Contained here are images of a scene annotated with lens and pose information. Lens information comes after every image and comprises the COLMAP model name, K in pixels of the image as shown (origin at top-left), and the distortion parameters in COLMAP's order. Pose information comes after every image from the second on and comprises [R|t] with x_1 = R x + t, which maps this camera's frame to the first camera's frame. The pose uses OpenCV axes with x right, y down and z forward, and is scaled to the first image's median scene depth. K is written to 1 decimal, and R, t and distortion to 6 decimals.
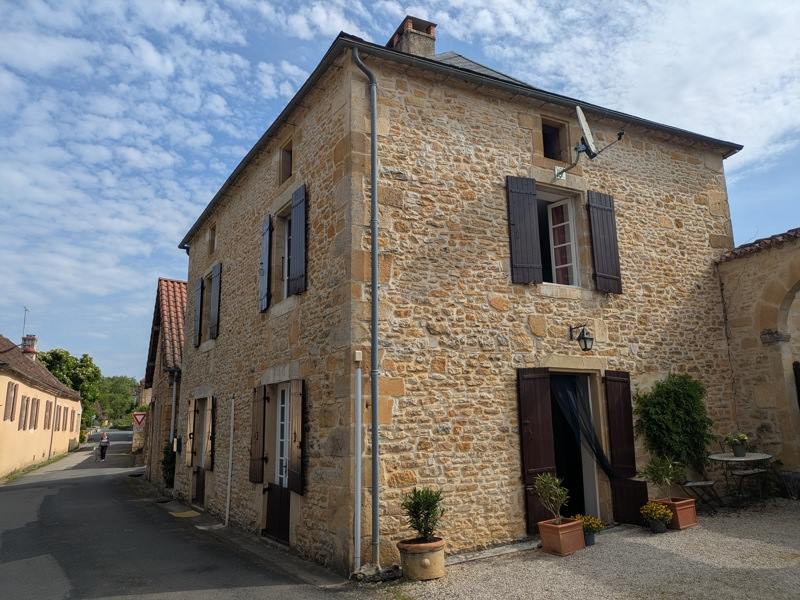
lens RADIAL K [[588.7, 0, 400.0], [0, 588.7, 300.0], [0, 0, 1]] dist [0.040040, -0.003451]
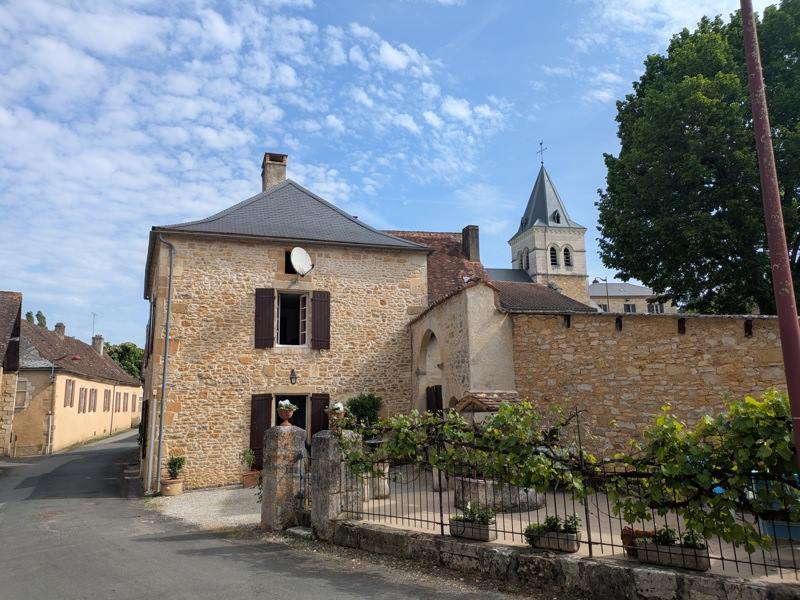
lens RADIAL K [[588.7, 0, 400.0], [0, 588.7, 300.0], [0, 0, 1]] dist [0.040040, -0.003451]
pose [[0.991268, -0.020475, -0.130260, 0.873716], [0.025673, 0.998935, 0.038347, -0.235927], [0.129336, -0.041356, 0.990738, -0.769255]]
